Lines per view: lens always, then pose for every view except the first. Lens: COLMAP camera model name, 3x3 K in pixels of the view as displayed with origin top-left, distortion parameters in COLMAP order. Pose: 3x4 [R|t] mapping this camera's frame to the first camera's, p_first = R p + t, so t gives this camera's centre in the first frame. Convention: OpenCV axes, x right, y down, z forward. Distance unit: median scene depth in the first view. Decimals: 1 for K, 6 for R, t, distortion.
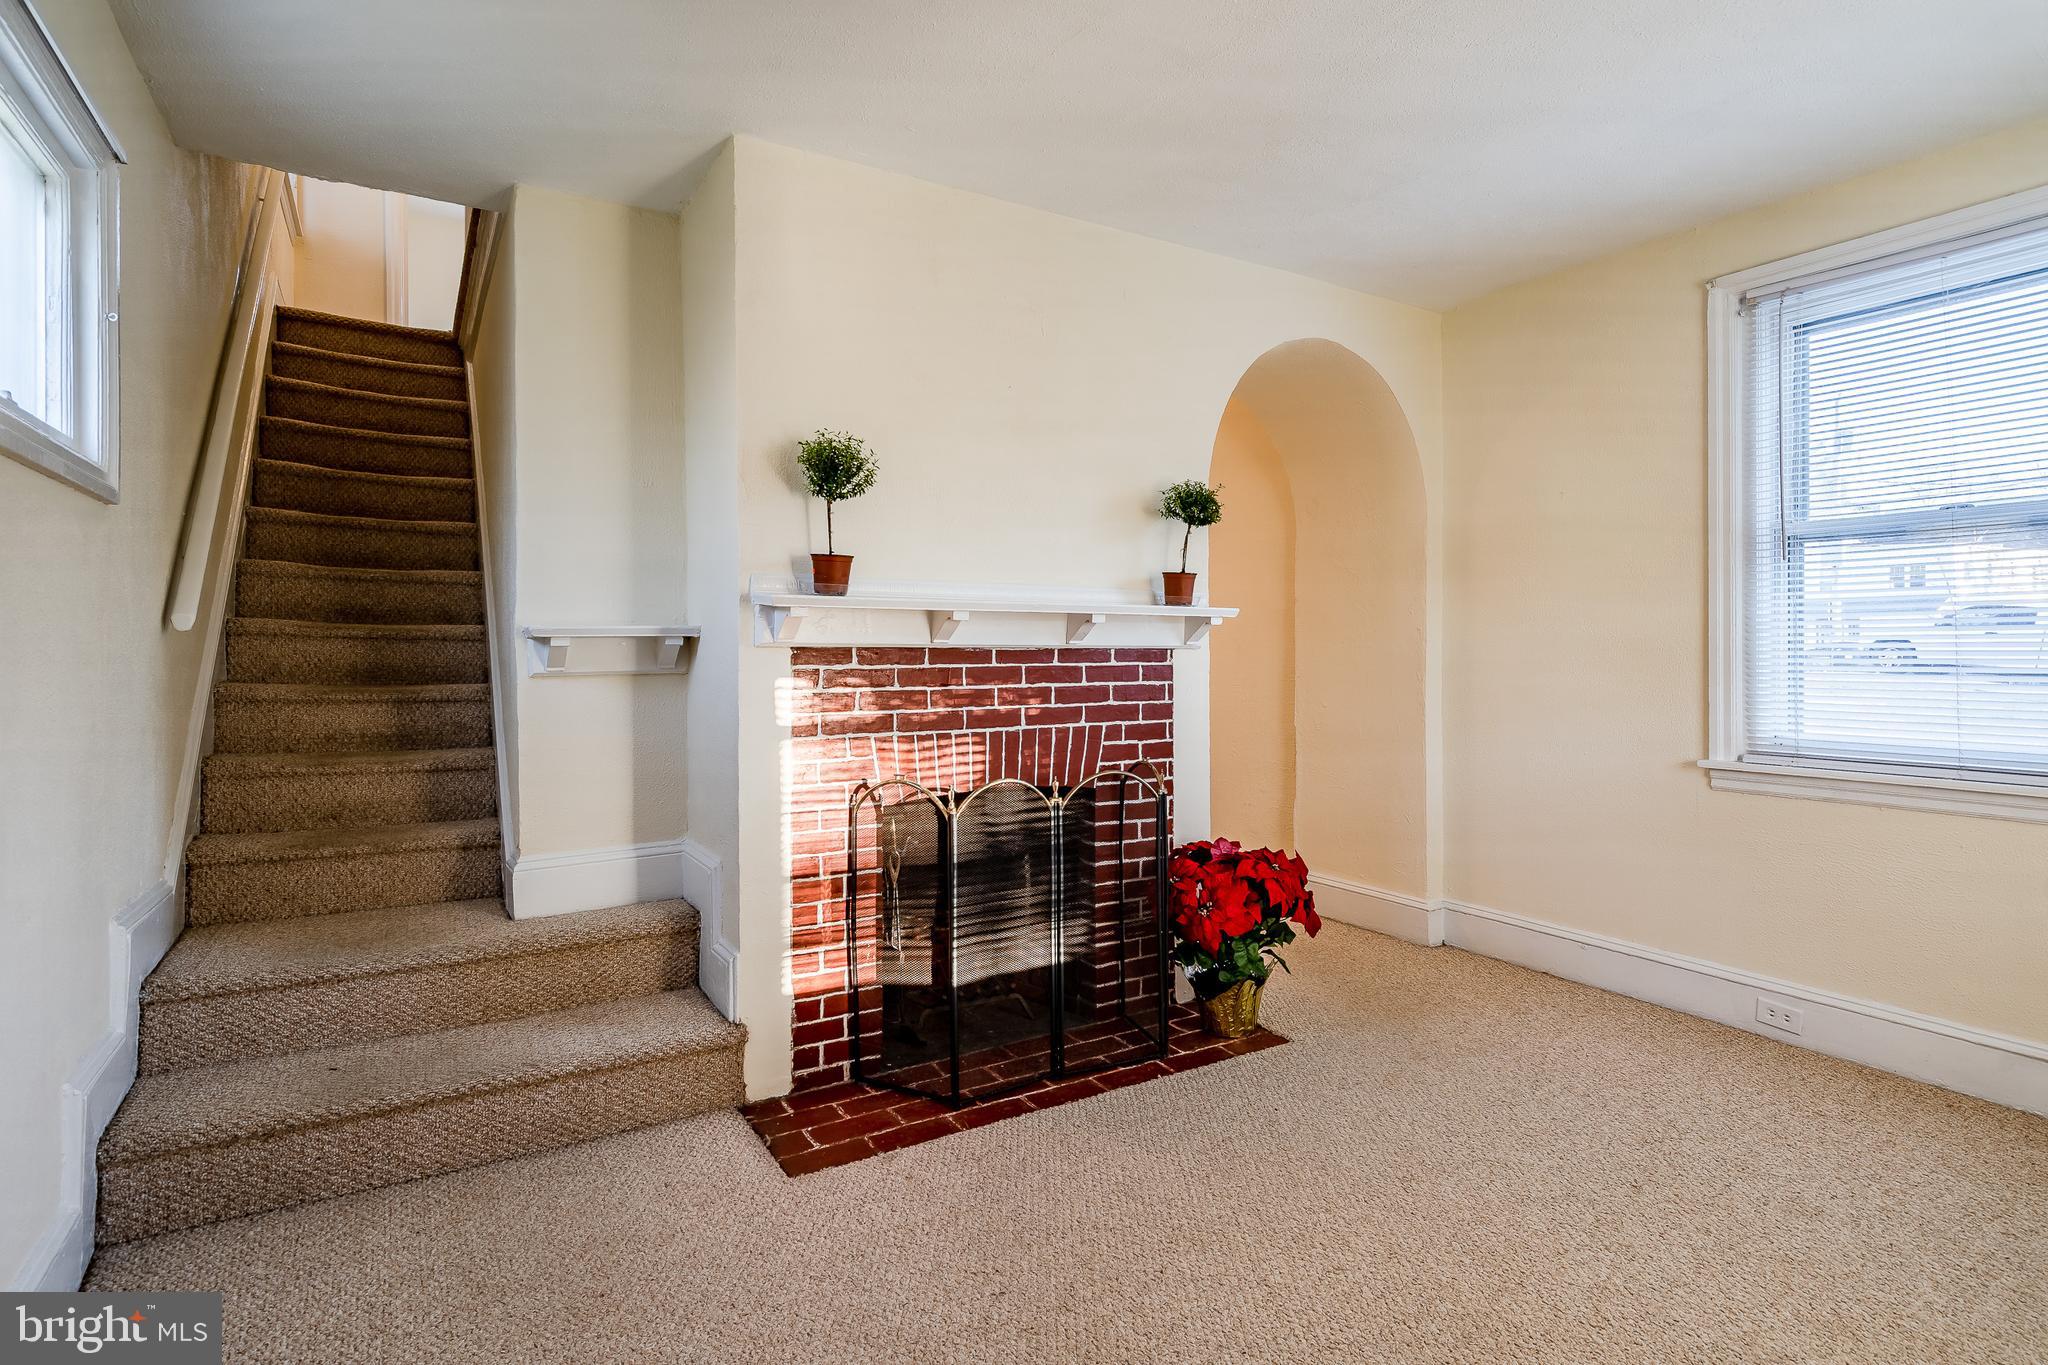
lens RADIAL K [[1042.3, 0, 1017.4], [0, 1042.3, 644.8], [0, 0, 1]] dist [0.000268, 0.000393]
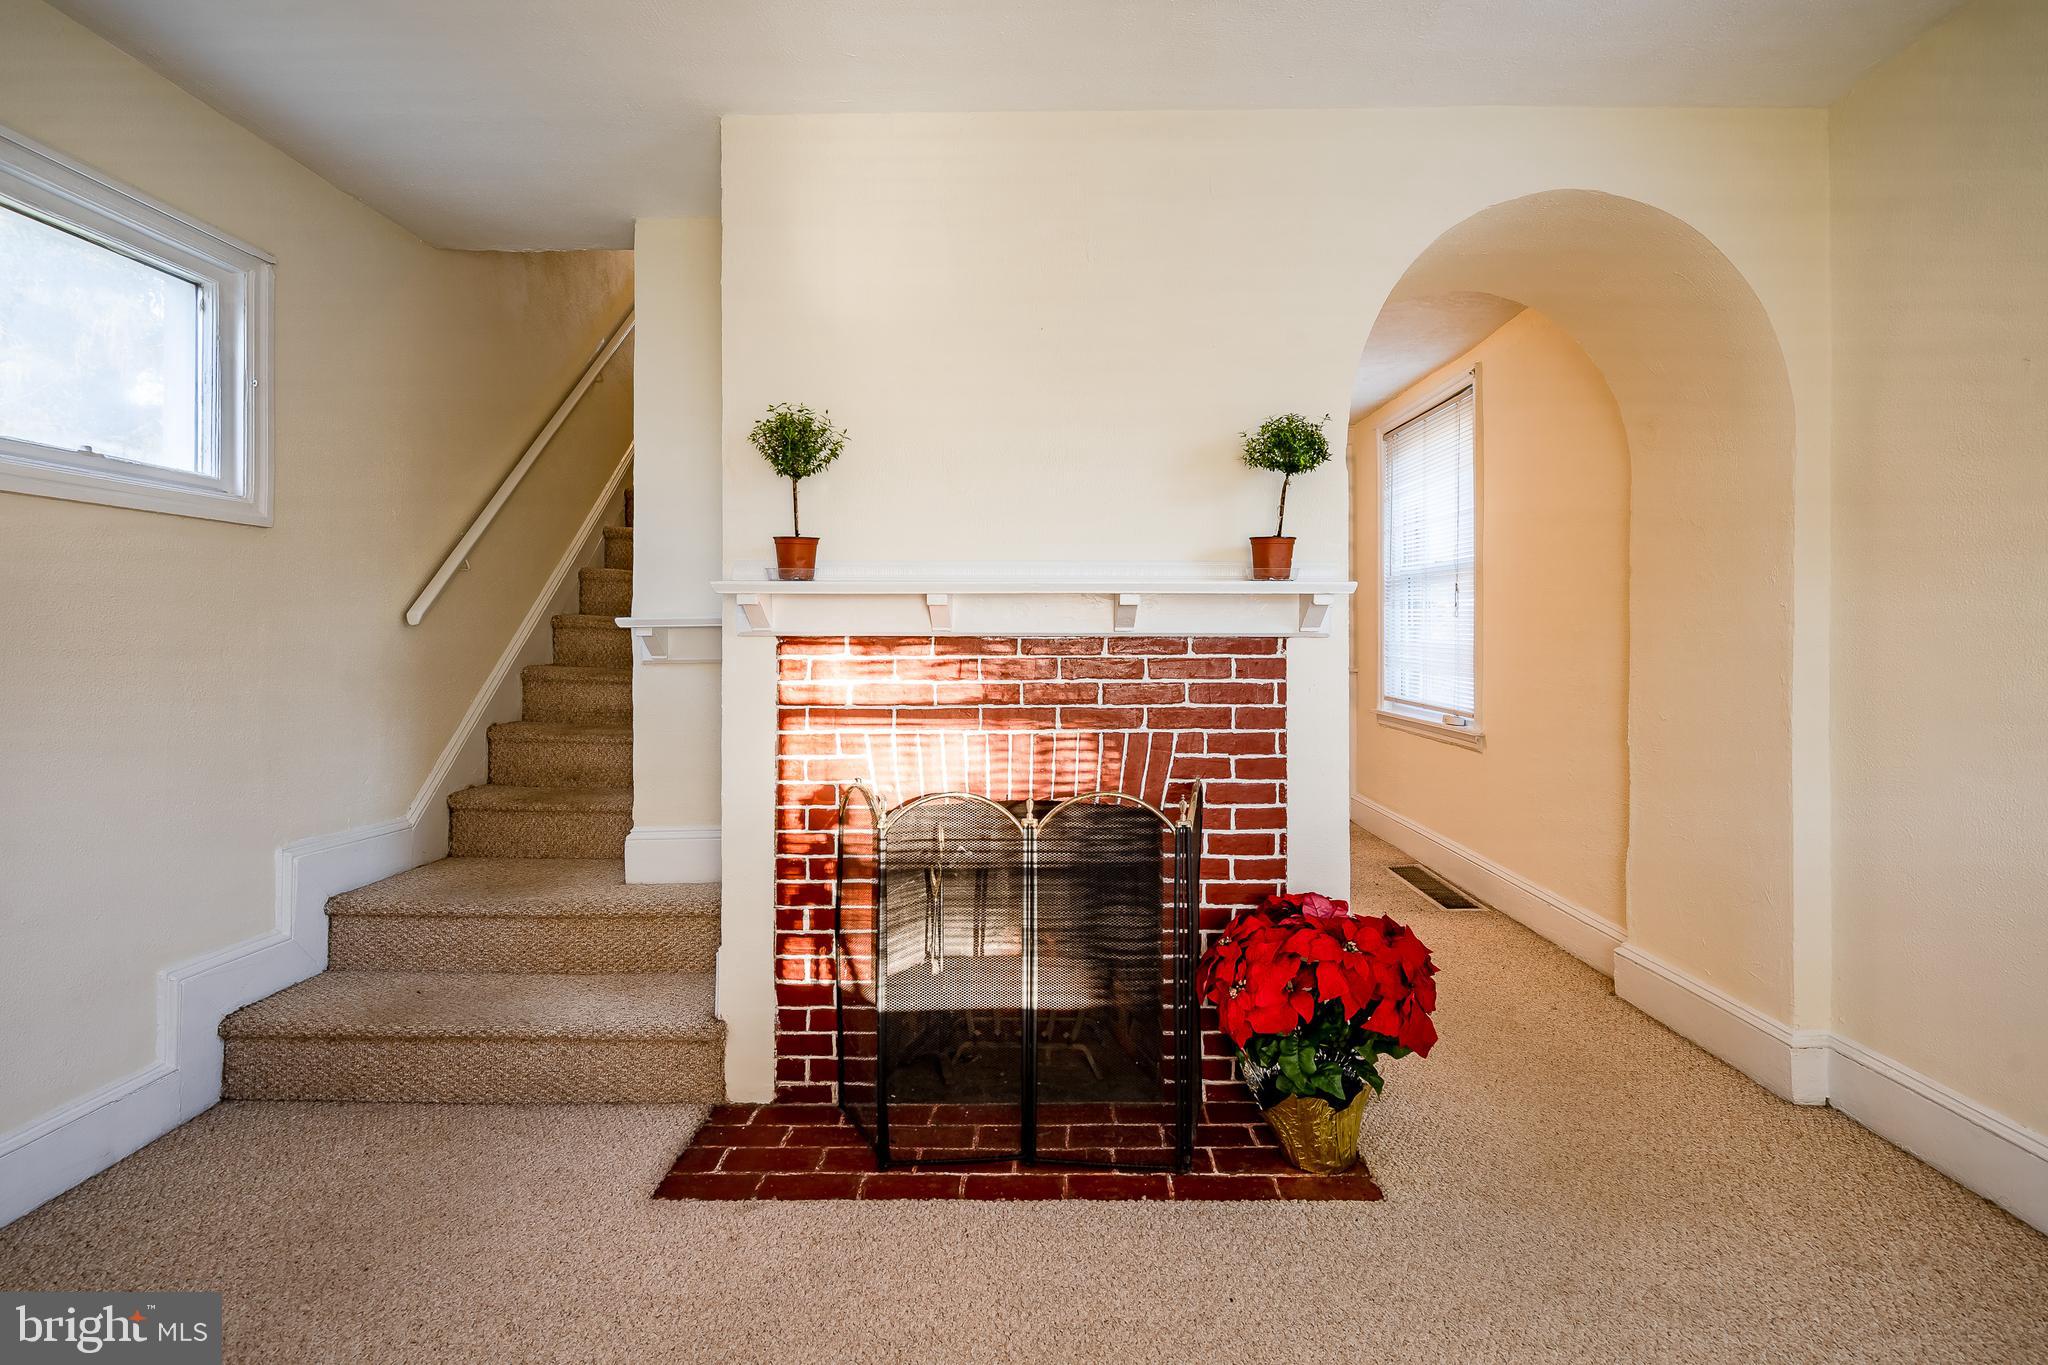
lens RADIAL K [[984.7, 0, 1025.9], [0, 984.7, 635.4], [0, 0, 1]] dist [-0.000261, 0.000212]
pose [[0.852983, -0.003035, -0.521930, 0.428252], [0.003131, 0.999995, -0.000697, 0.002917], [0.521929, -0.001040, 0.852988, 0.333004]]
